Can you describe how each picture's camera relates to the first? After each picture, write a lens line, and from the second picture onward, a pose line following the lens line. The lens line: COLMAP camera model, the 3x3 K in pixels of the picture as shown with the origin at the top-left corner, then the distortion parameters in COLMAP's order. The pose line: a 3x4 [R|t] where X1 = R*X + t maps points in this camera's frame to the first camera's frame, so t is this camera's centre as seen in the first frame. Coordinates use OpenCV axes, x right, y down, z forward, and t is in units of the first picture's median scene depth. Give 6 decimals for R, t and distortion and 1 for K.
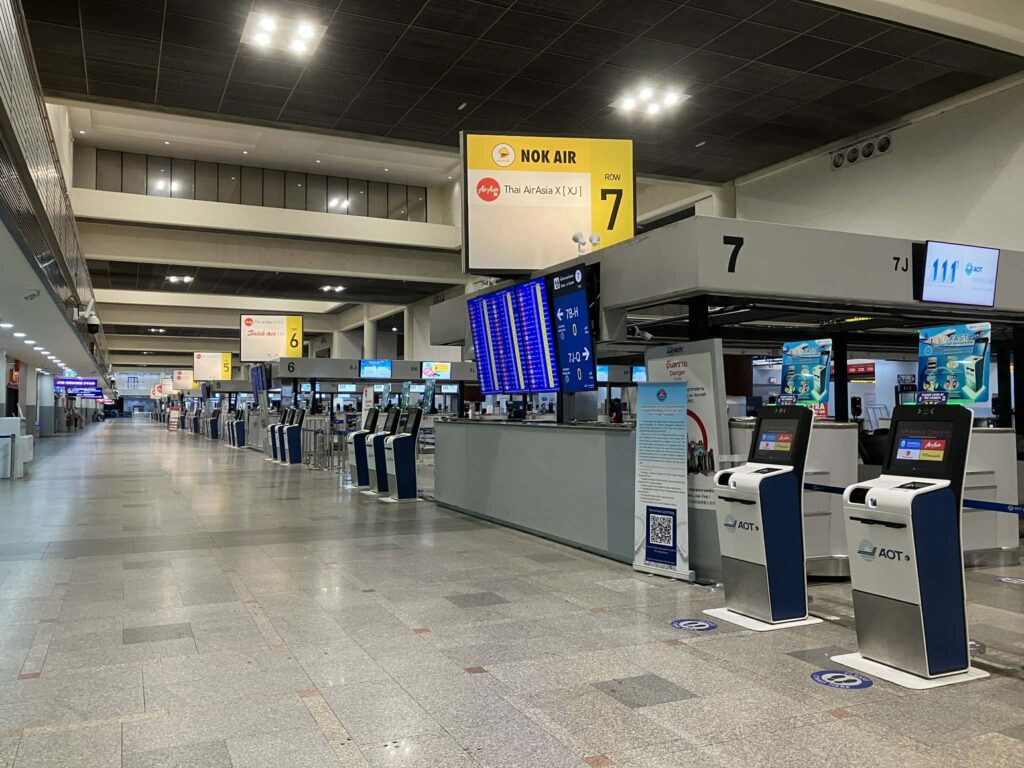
lens RADIAL K [[837.5, 0, 511.4], [0, 837.5, 384.2], [0, 0, 1]] dist [0.015025, 0.001624]
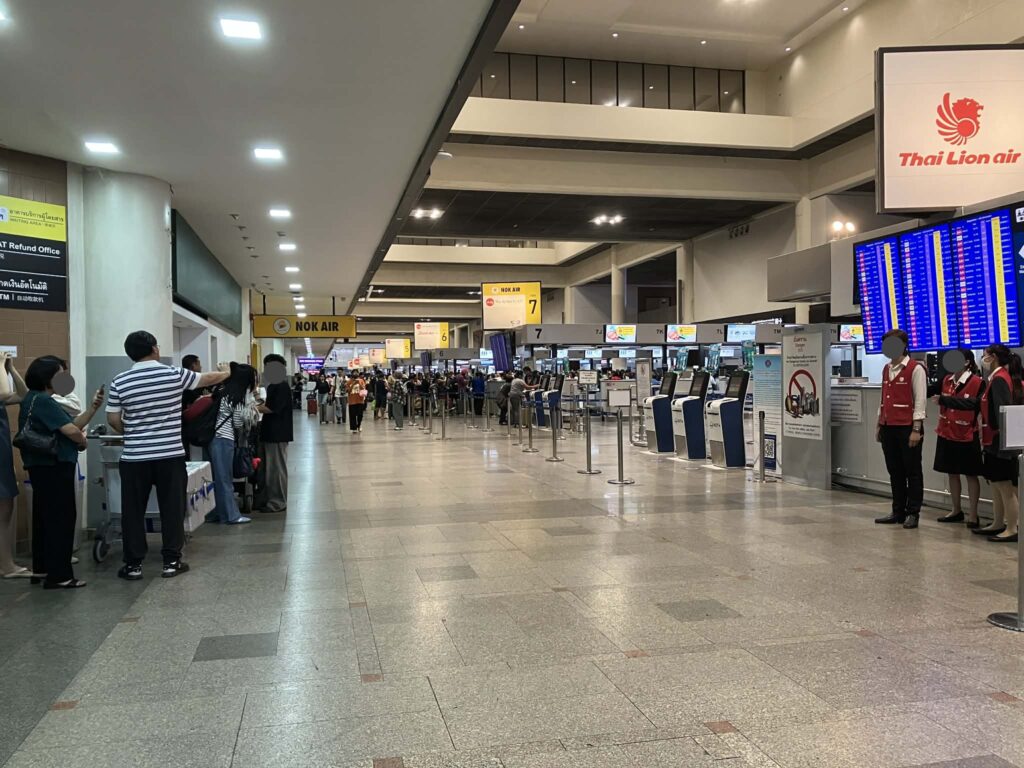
lens RADIAL K [[837.5, 0, 510.2], [0, 837.5, 382.5], [0, 0, 1]] dist [0.015025, 0.001624]
pose [[0.978945, -0.009708, -0.203895, 0.504756], [0.017551, 0.999172, 0.036696, -0.044567], [0.203370, -0.039502, 0.978305, -1.483958]]
